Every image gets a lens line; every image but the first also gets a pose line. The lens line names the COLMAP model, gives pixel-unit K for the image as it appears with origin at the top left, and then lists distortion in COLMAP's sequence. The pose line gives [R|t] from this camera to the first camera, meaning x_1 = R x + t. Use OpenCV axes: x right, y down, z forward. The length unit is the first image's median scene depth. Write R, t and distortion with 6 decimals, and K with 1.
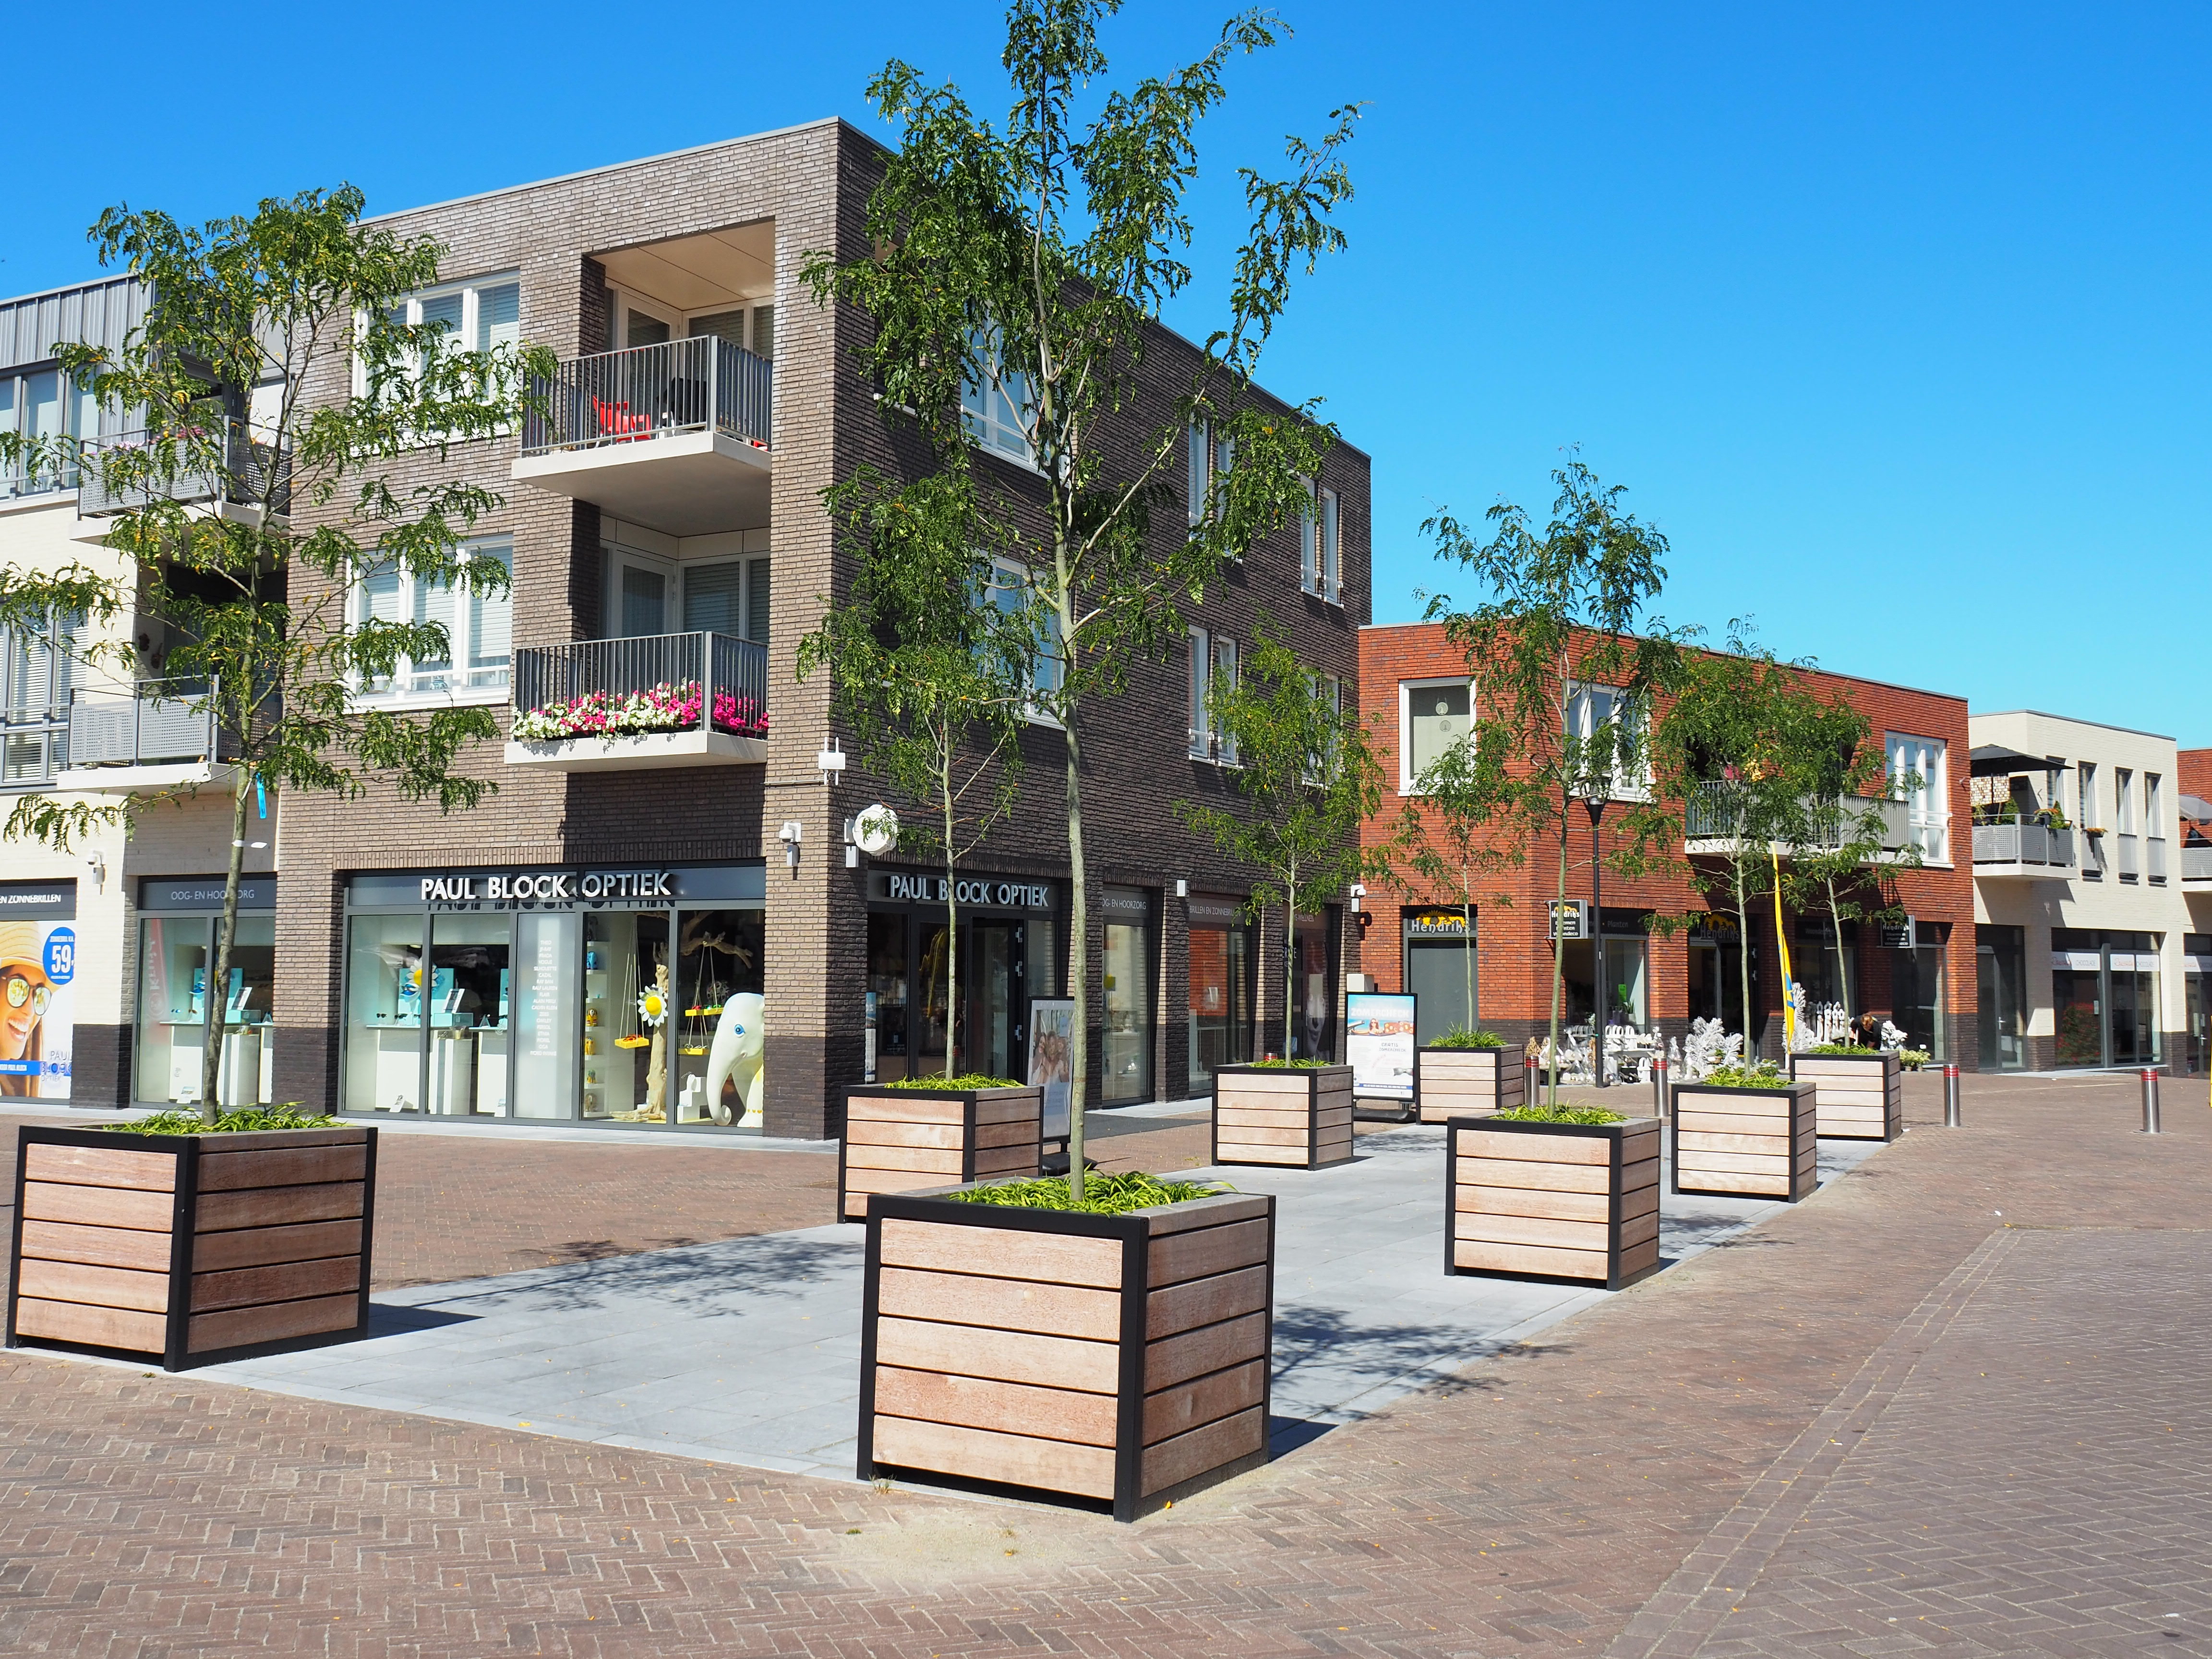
lens RADIAL K [[2124.9, 0, 1101.2], [0, 2124.9, 822.1], [0, 0, 1]] dist [-0.009897, 0.000000]
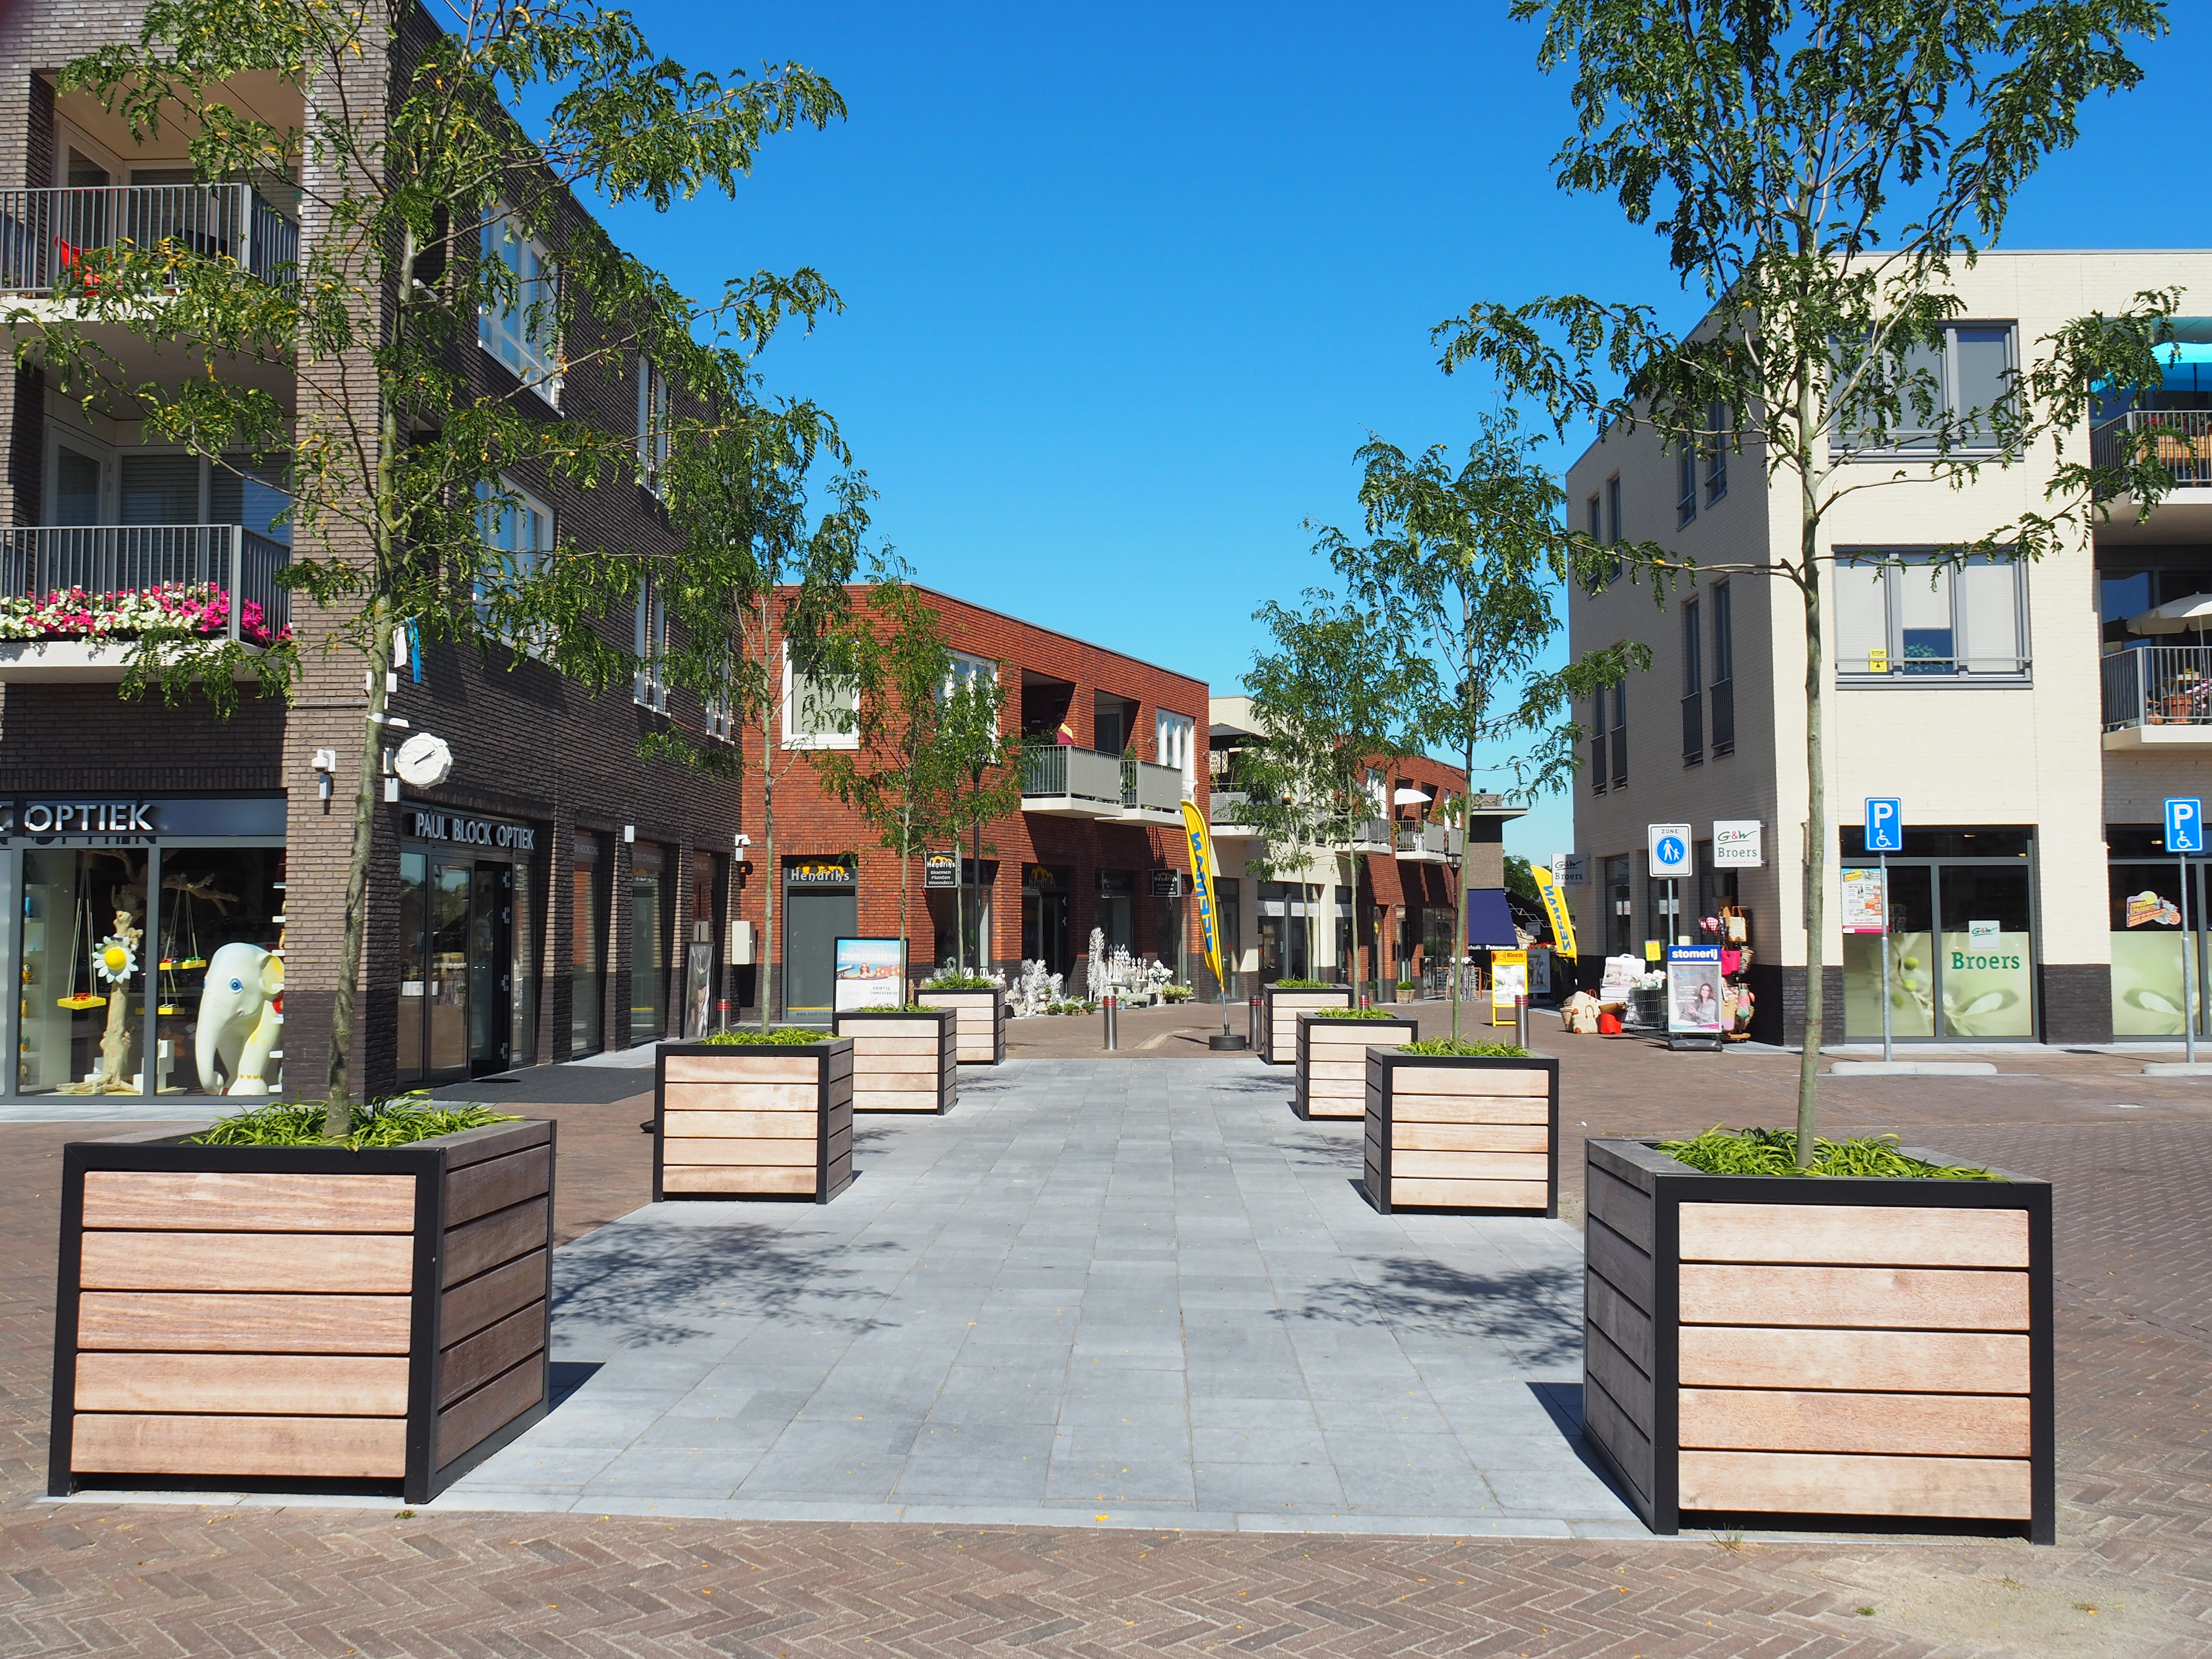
lens RADIAL K [[1926.9, 0, 1120.4], [0, 1926.9, 813.2], [0, 0, 1]] dist [-0.024451, 0.010137]
pose [[0.905005, 0.017981, 0.425020, -0.172024], [-0.023762, 0.999683, 0.008305, 0.011357], [-0.424736, -0.017615, 0.905146, 0.126388]]
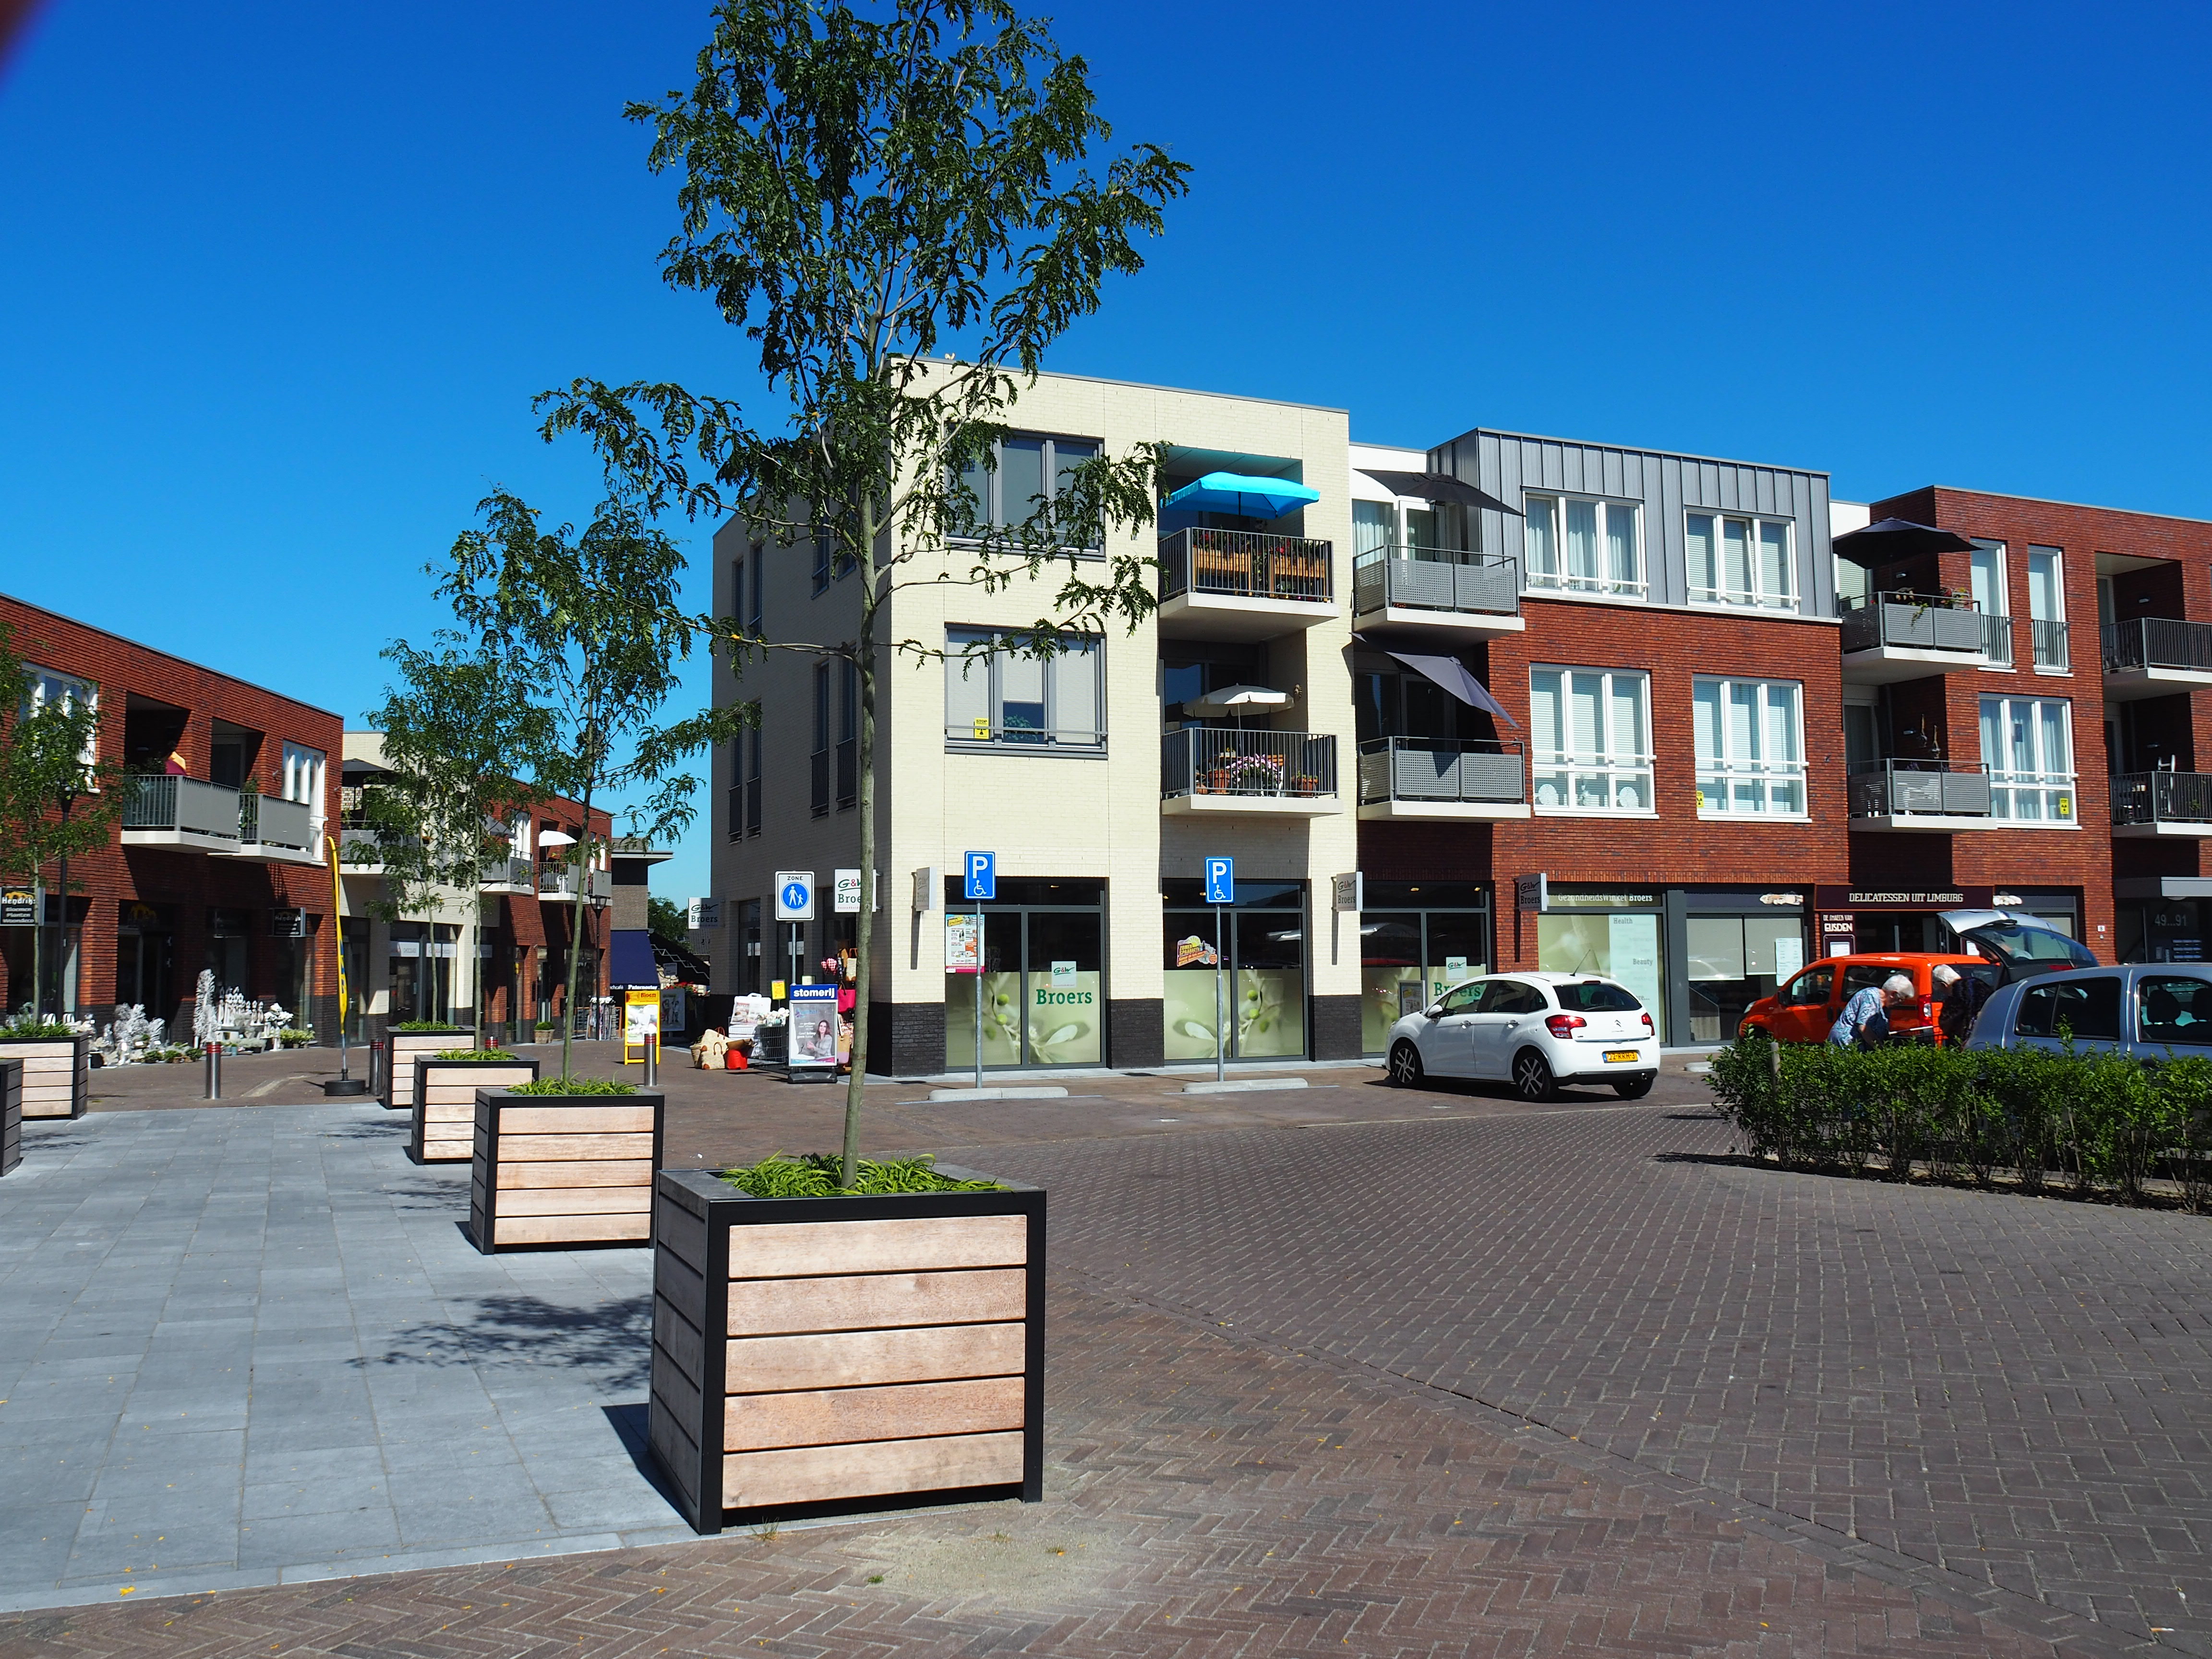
lens RADIAL K [[1852.8, 0, 1112.4], [0, 1852.8, 810.4], [0, 0, 1]] dist [-0.037834, 0.022148]
pose [[0.637150, 0.054389, 0.768818, -0.169524], [-0.045950, 0.998413, -0.032551, 0.009868], [-0.769369, -0.014587, 0.638638, 0.115163]]
